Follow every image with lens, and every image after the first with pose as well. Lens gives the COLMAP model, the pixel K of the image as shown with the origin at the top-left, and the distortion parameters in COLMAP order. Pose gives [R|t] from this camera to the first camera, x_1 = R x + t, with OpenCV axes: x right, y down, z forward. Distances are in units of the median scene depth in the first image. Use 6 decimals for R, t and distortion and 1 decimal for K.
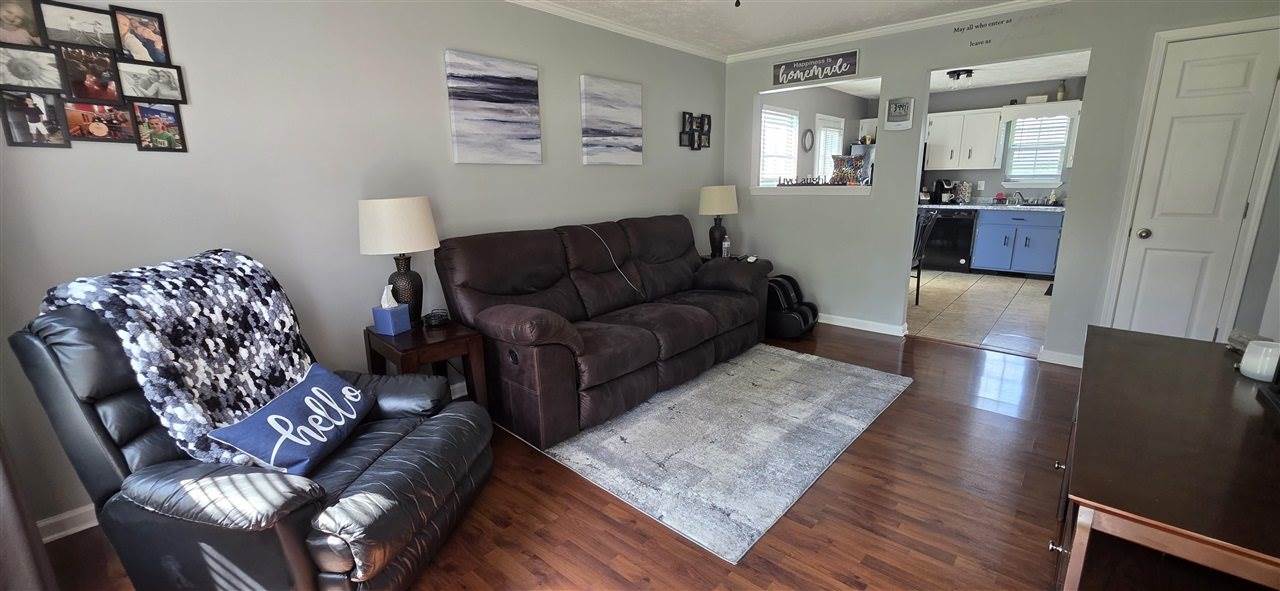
lens RADIAL K [[509.1, 0, 642.3], [0, 509.1, 294.2], [0, 0, 1]] dist [-0.004601, -0.000500]
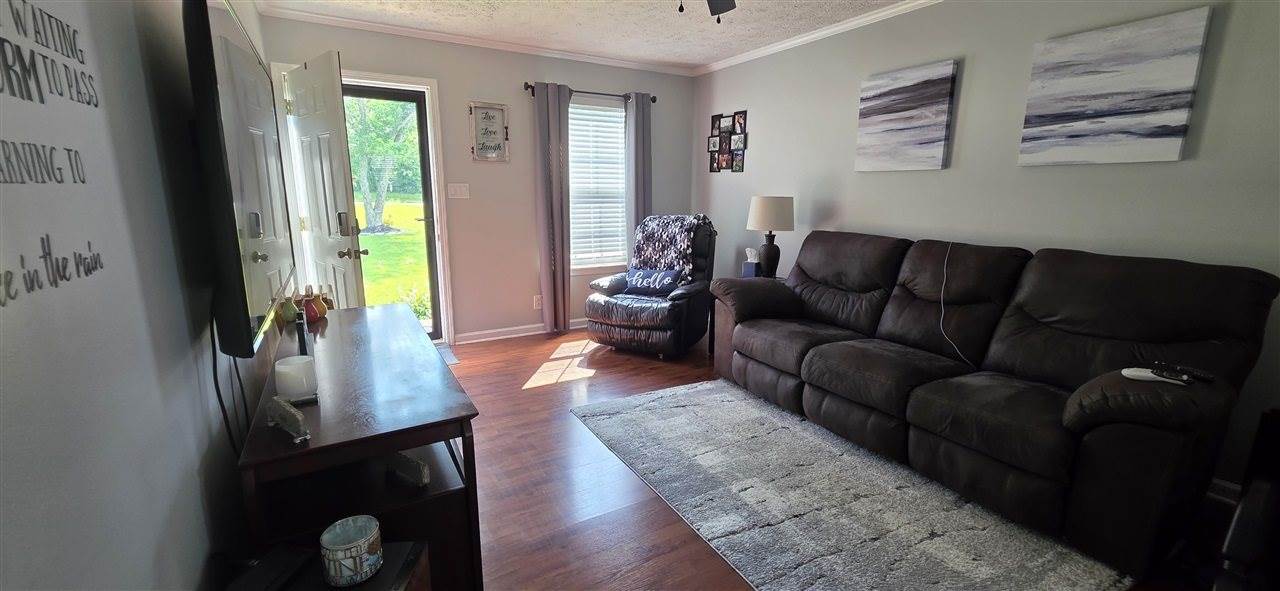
lens RADIAL K [[509.1, 0, 640.6], [0, 509.1, 292.9], [0, 0, 1]] dist [-0.004601, -0.000500]
pose [[-0.312642, 0.195925, -0.929445, 0.996563], [-0.215365, 0.938393, 0.270254, -0.212589], [0.925134, 0.284663, -0.251186, 0.947619]]
